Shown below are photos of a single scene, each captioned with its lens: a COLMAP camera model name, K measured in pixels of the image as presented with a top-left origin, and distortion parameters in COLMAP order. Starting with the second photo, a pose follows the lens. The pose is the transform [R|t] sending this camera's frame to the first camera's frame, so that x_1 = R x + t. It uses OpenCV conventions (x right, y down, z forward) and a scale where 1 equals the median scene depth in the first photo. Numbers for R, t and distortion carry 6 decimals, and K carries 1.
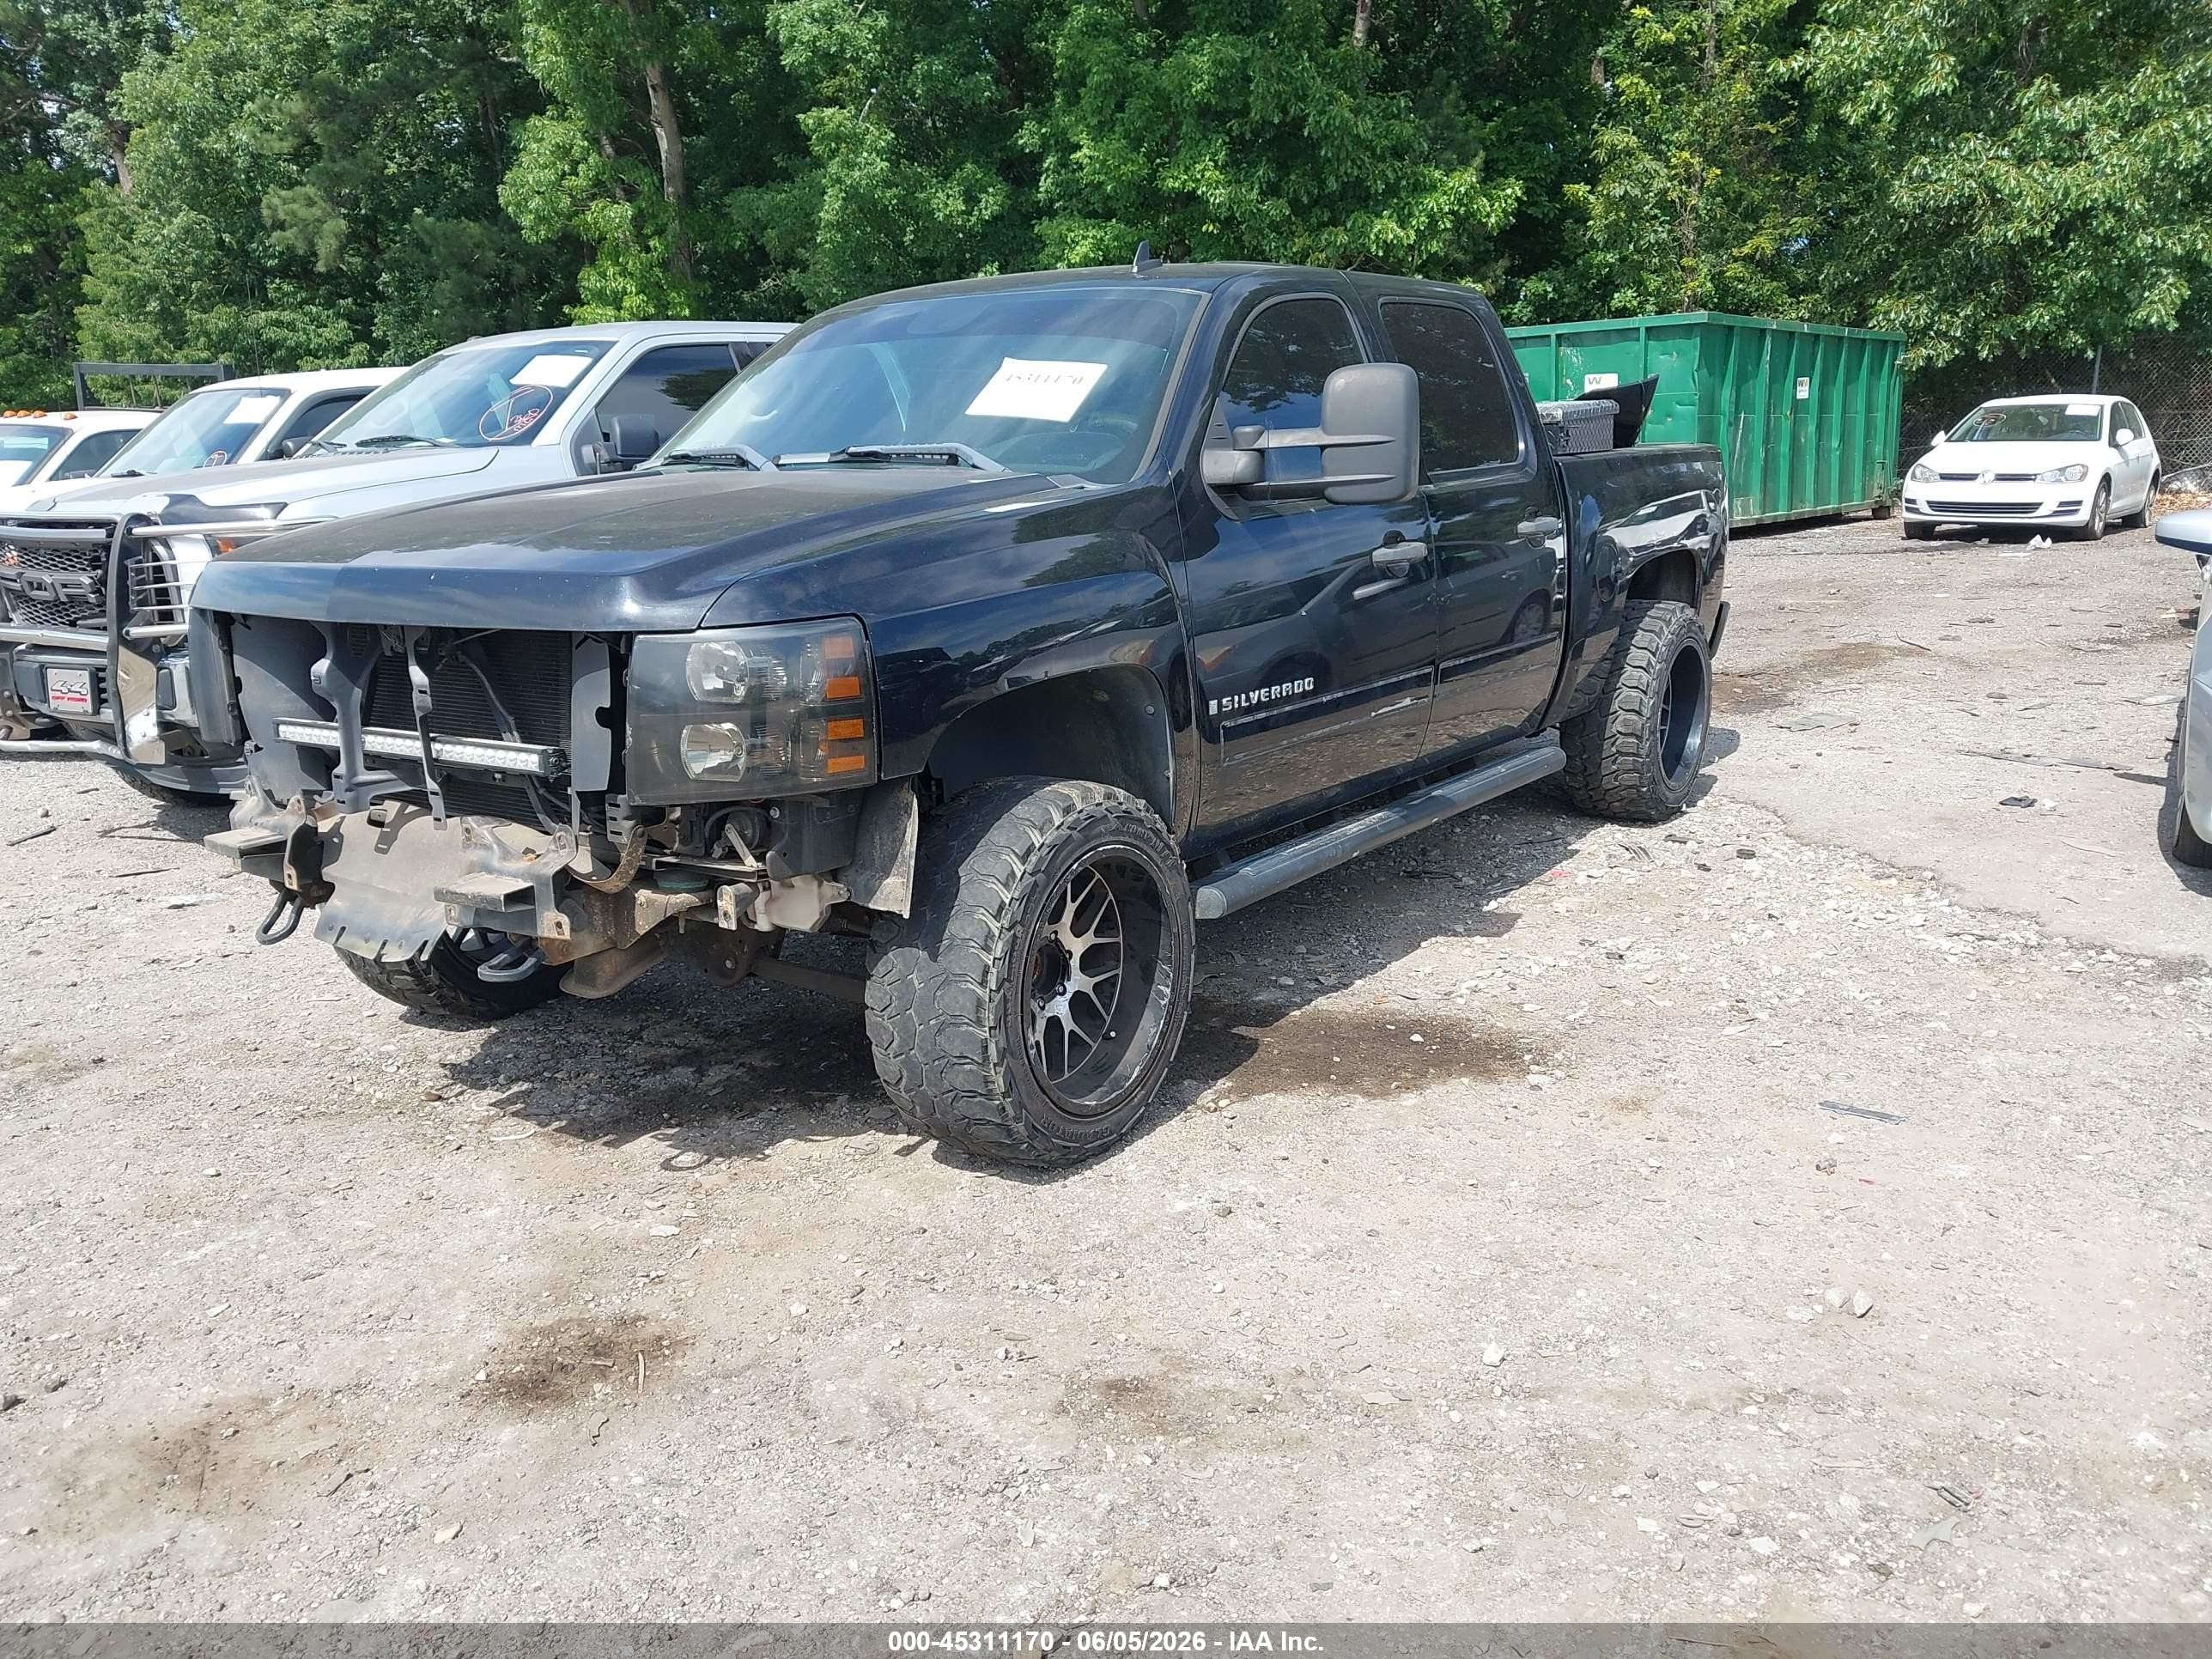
lens RADIAL K [[1758.1, 0, 1093.3], [0, 1758.1, 841.5], [0, 0, 1]] dist [0.005711, -0.004616]
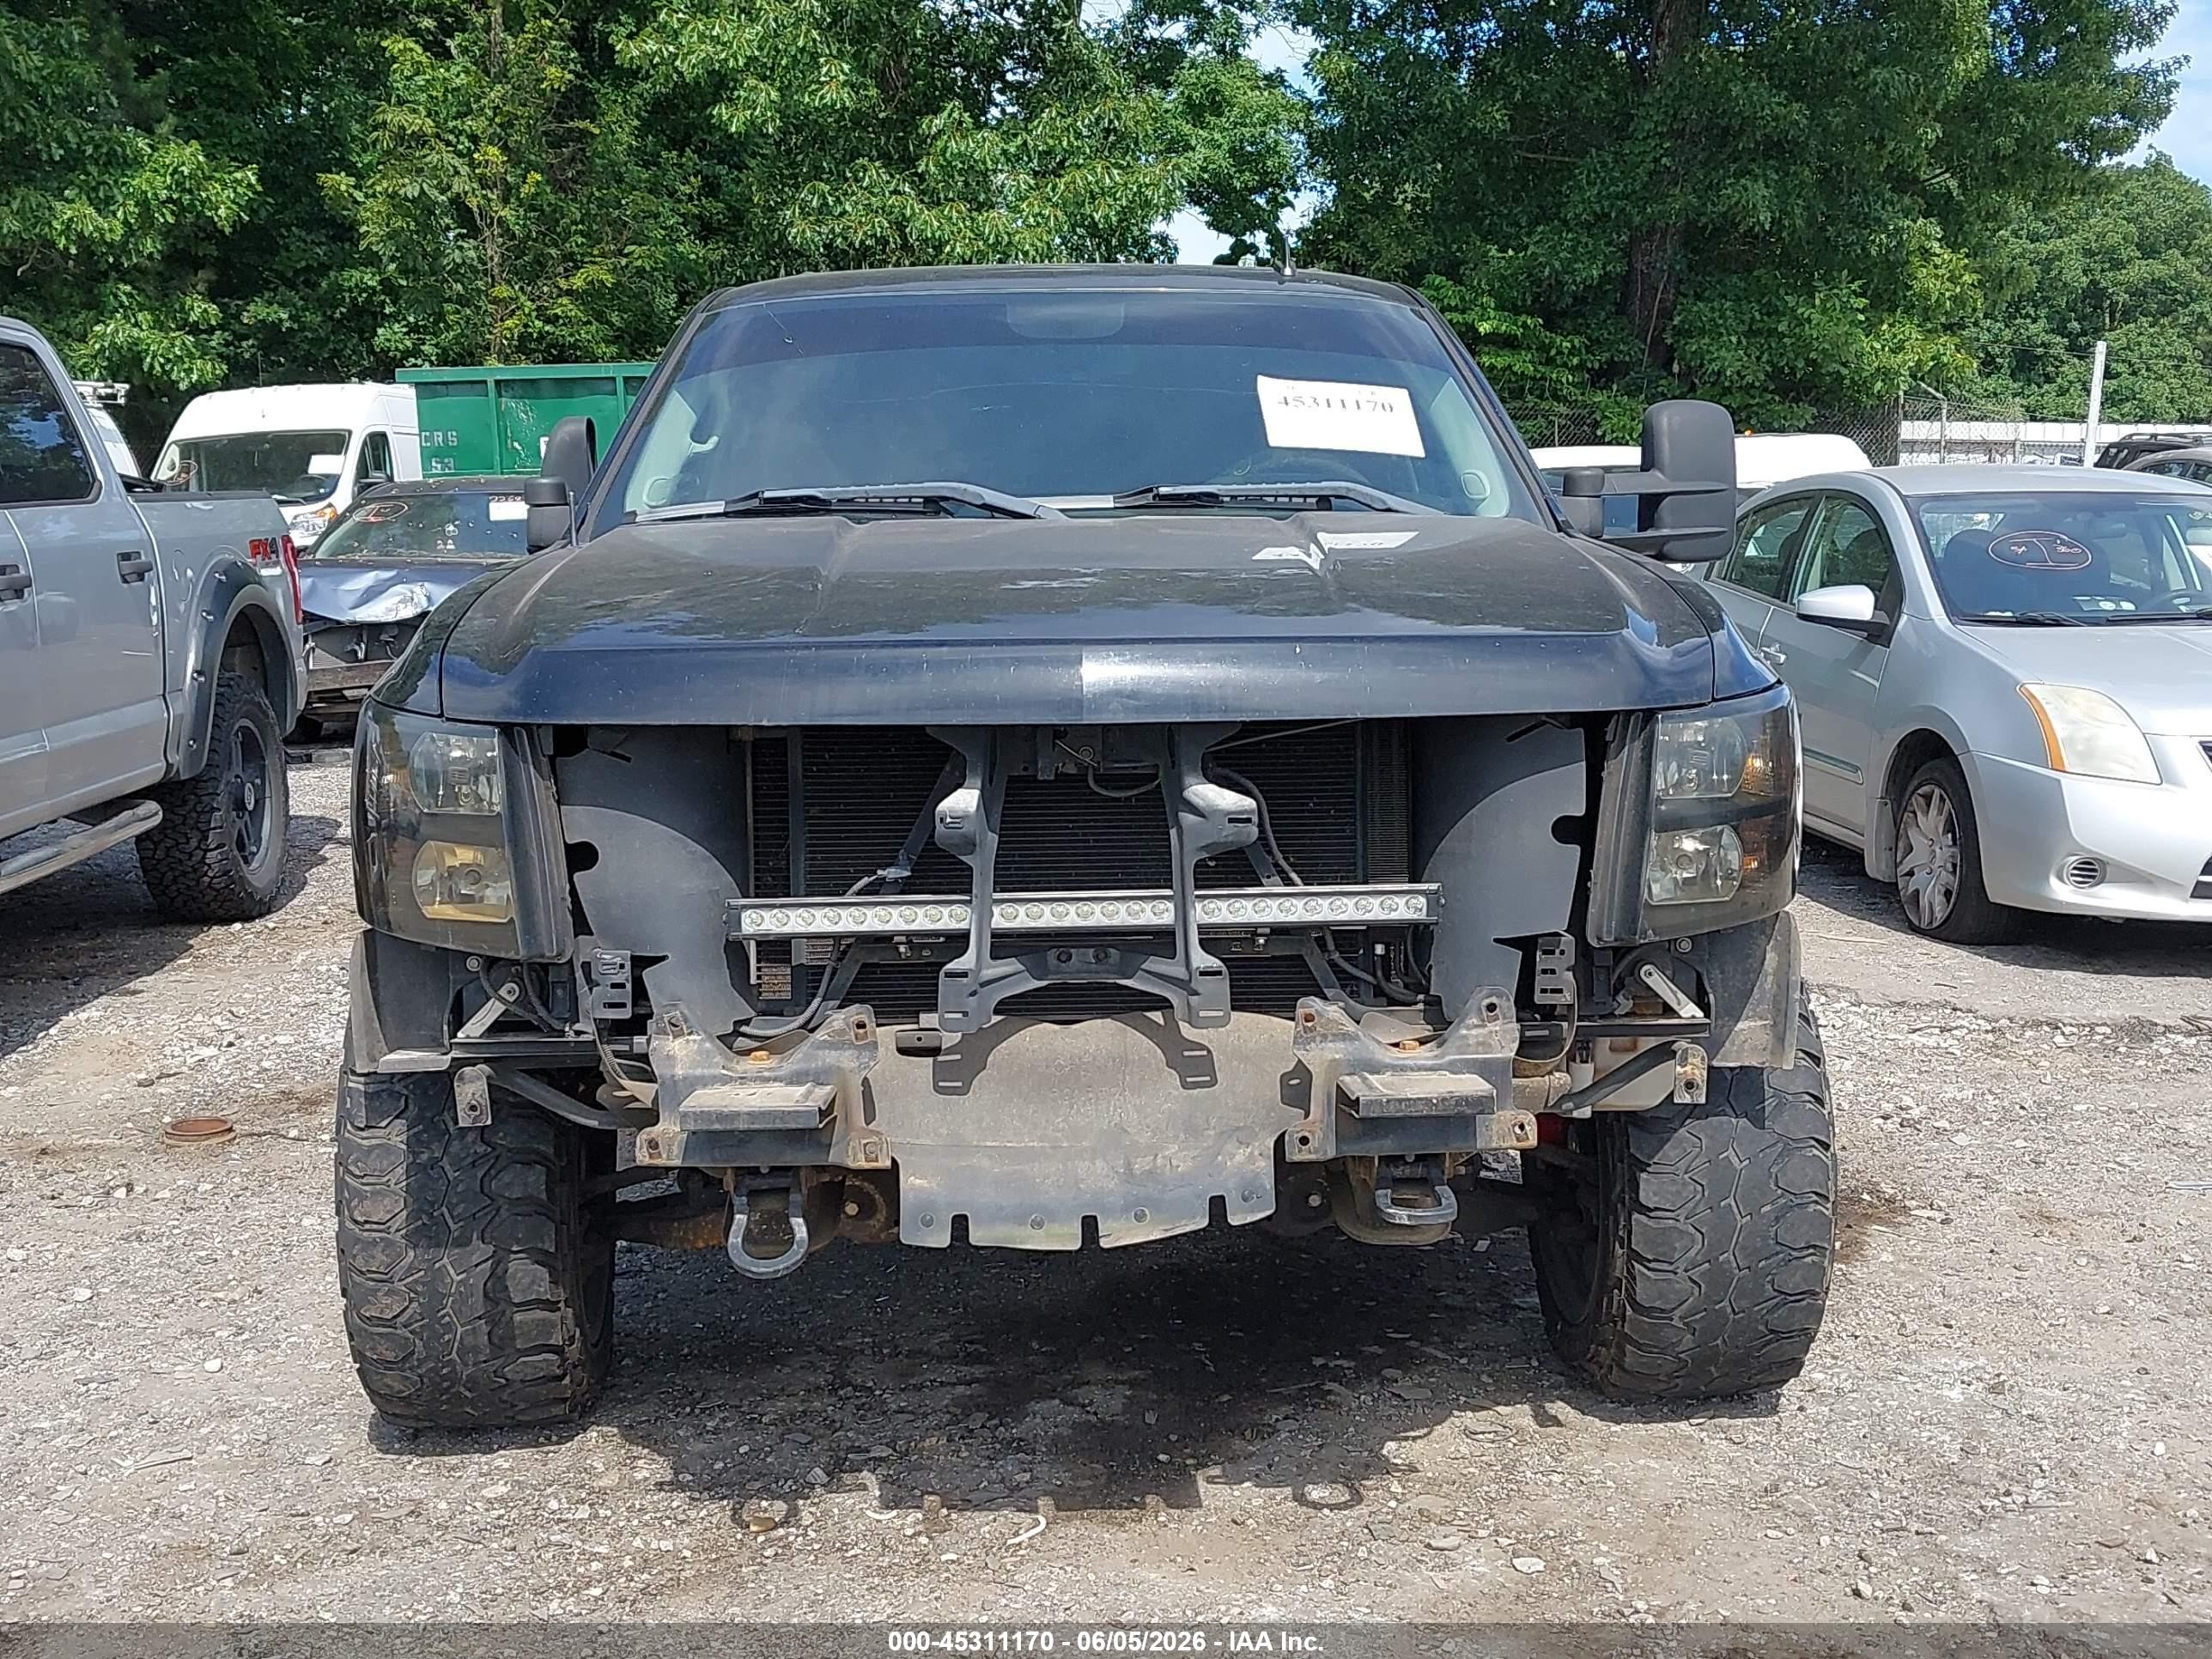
lens RADIAL K [[2541.1, 0, 1089.1], [0, 2541.1, 808.2], [0, 0, 1]] dist [0.127663, -0.337924]
pose [[0.806420, -0.054447, 0.588831, -0.674259], [0.123885, 0.989211, -0.078195, -0.013392], [-0.578220, 0.136006, 0.804465, 0.166259]]
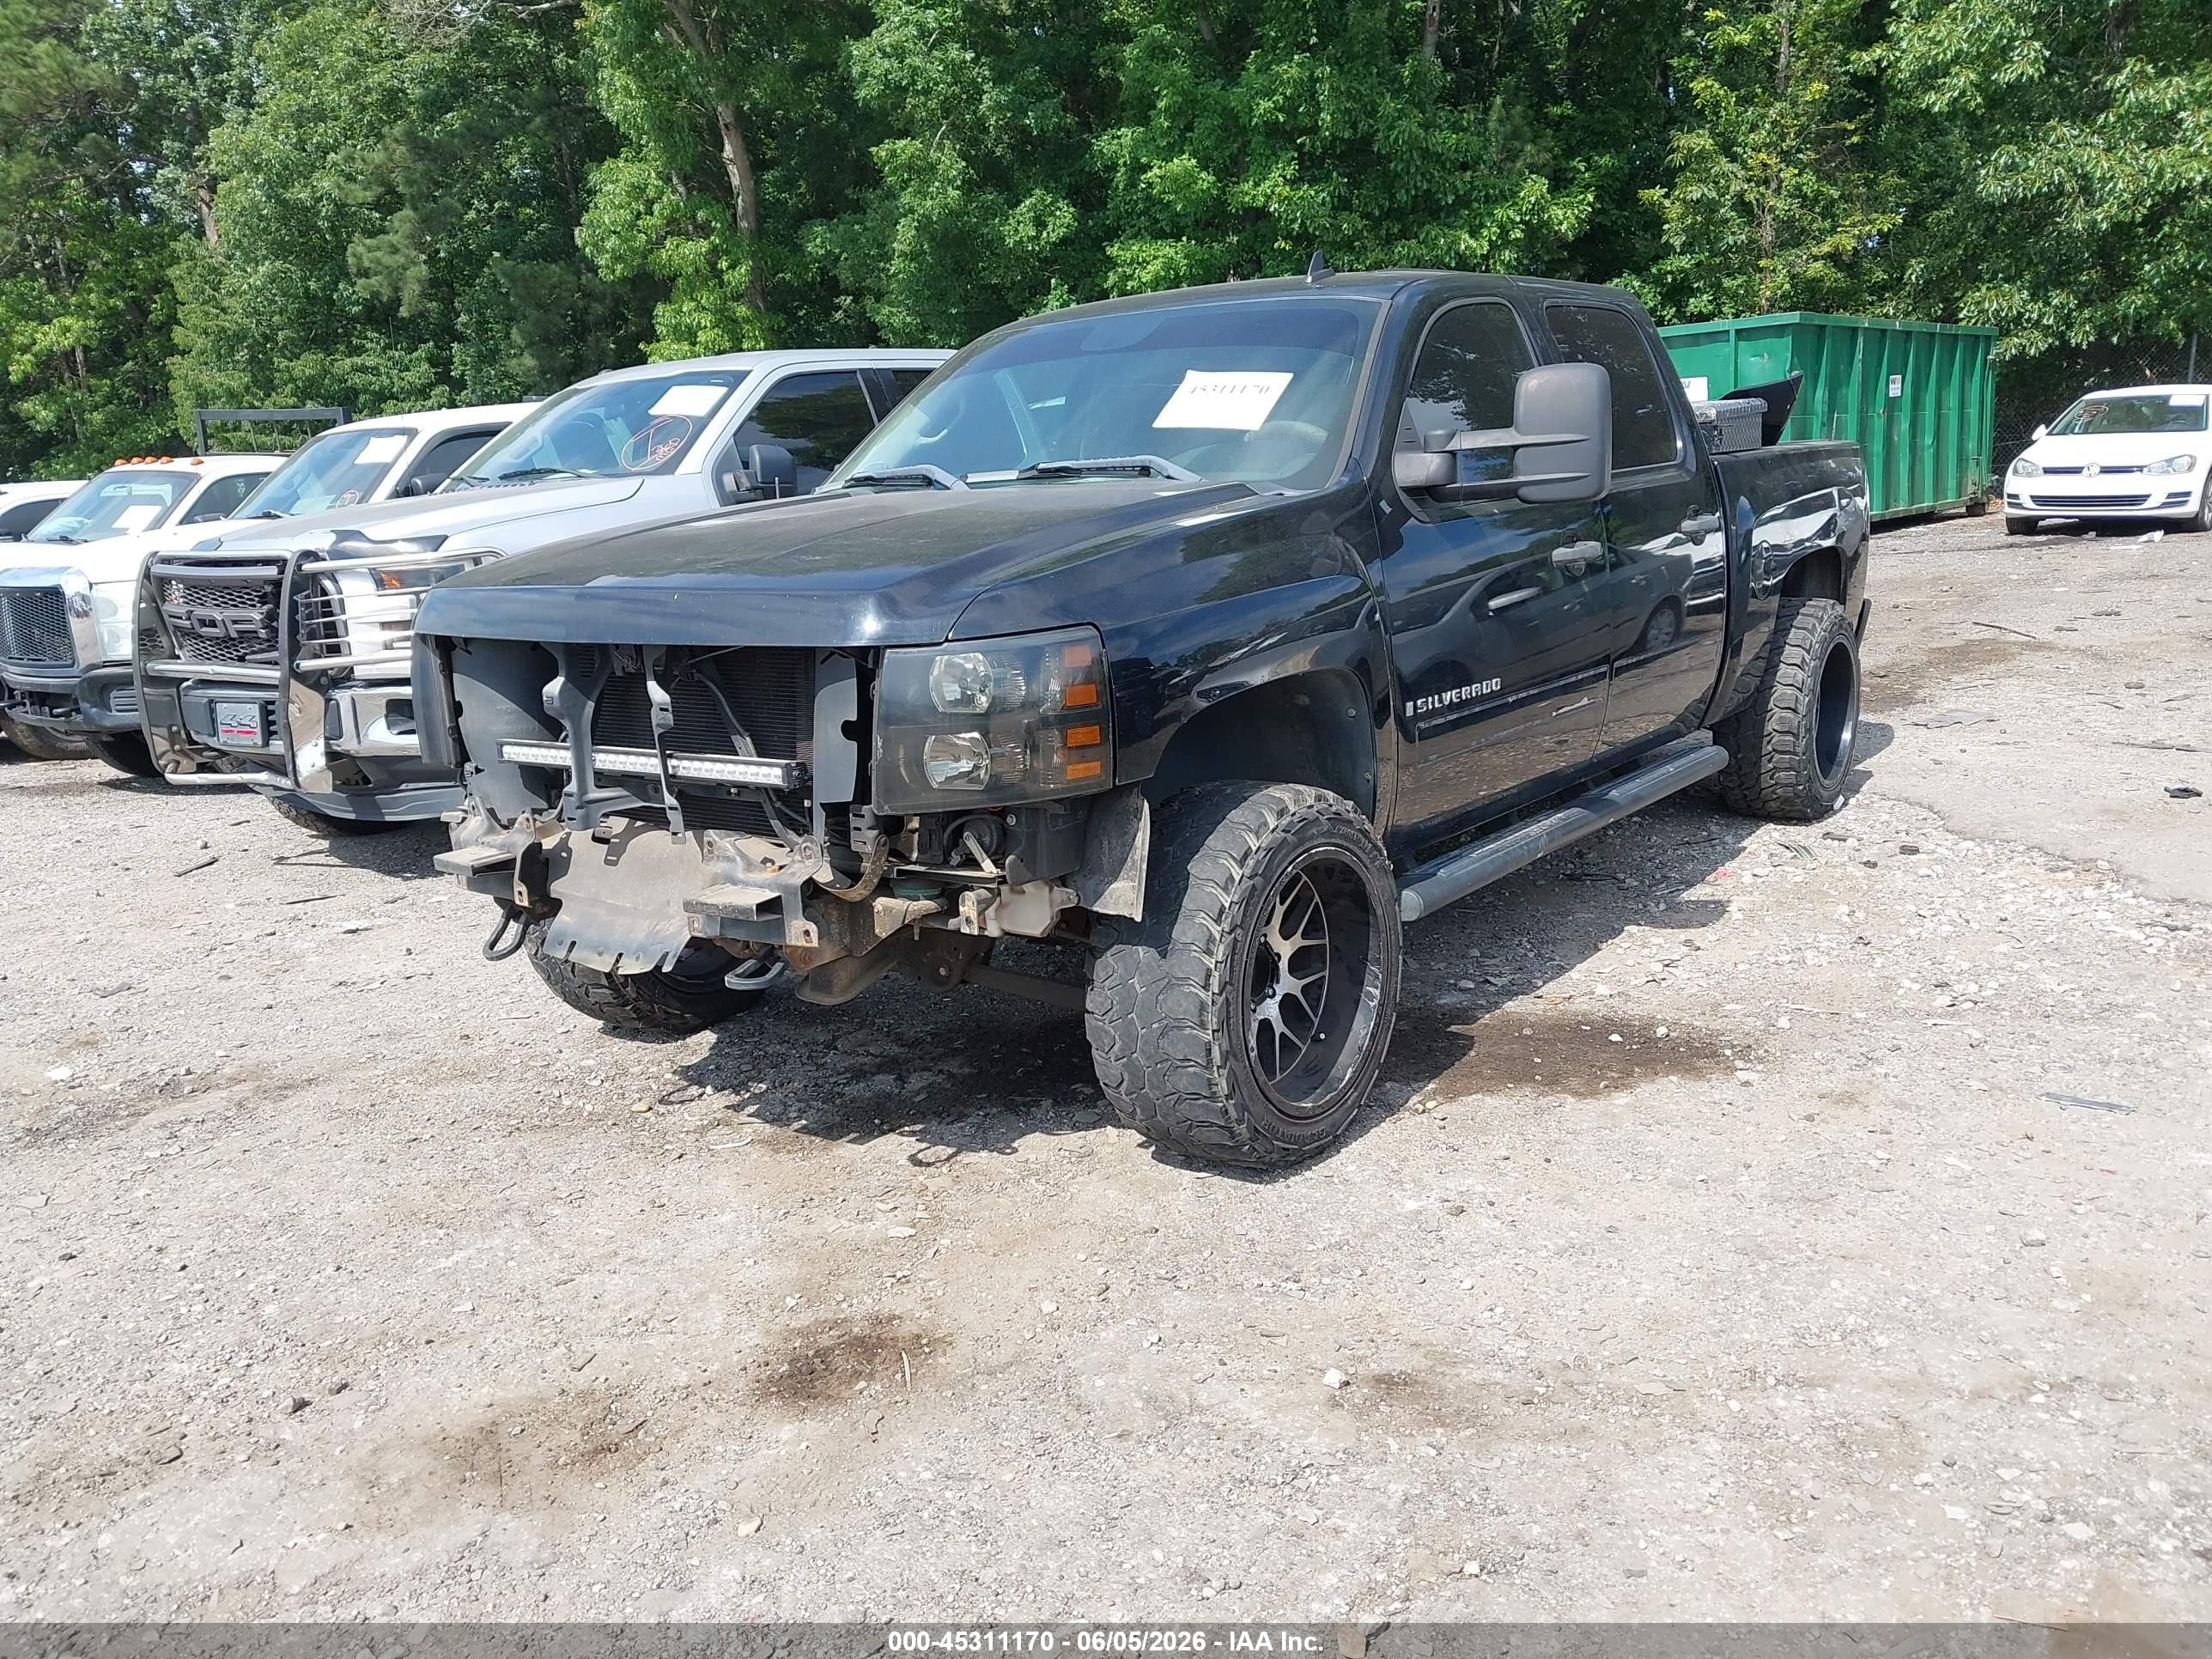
lens RADIAL K [[1757.7, 0, 1092.9], [0, 1757.7, 838.0], [0, 0, 1]] dist [0.004756, 0.007246]
pose [[0.999079, -0.019771, -0.038077, -0.063068], [0.019246, 0.999716, -0.014089, 0.006655], [0.038345, 0.013343, 0.999175, -0.008339]]
